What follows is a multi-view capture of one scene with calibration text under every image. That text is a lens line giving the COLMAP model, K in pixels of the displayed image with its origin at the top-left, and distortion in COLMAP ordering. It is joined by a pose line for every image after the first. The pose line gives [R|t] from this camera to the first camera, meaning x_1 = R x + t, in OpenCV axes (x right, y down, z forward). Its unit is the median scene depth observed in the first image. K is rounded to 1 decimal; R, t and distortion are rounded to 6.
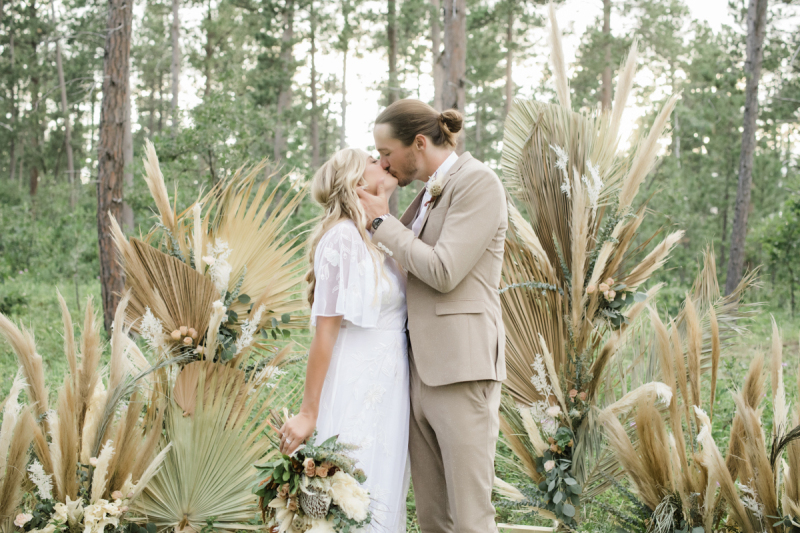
lens RADIAL K [[1086.9, 0, 400.0], [0, 1086.9, 266.5], [0, 0, 1]] dist [-0.035119, -0.063484]
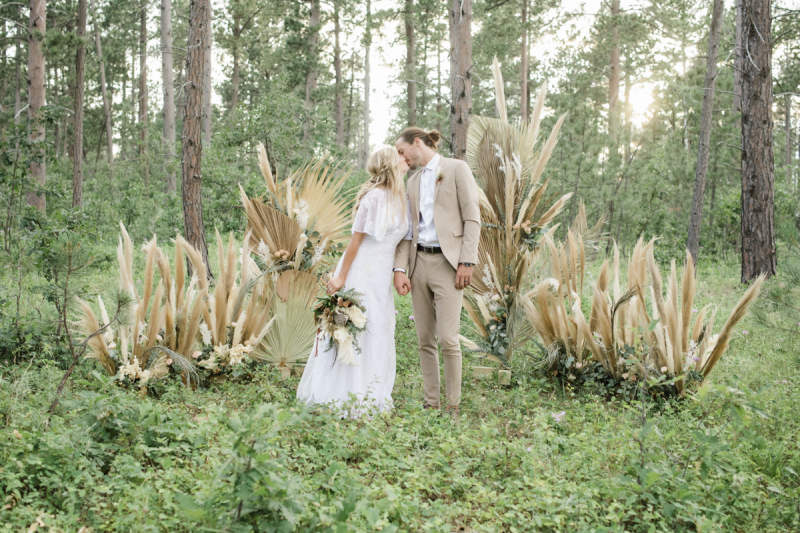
lens RADIAL K [[1086.9, 0, 400.0], [0, 1086.9, 266.5], [0, 0, 1]] dist [-0.035119, -0.063484]
pose [[0.999760, -0.004204, -0.021507, 0.026460], [0.004726, 0.999695, 0.024251, 0.040779], [0.021398, -0.024347, 0.999475, -0.724362]]
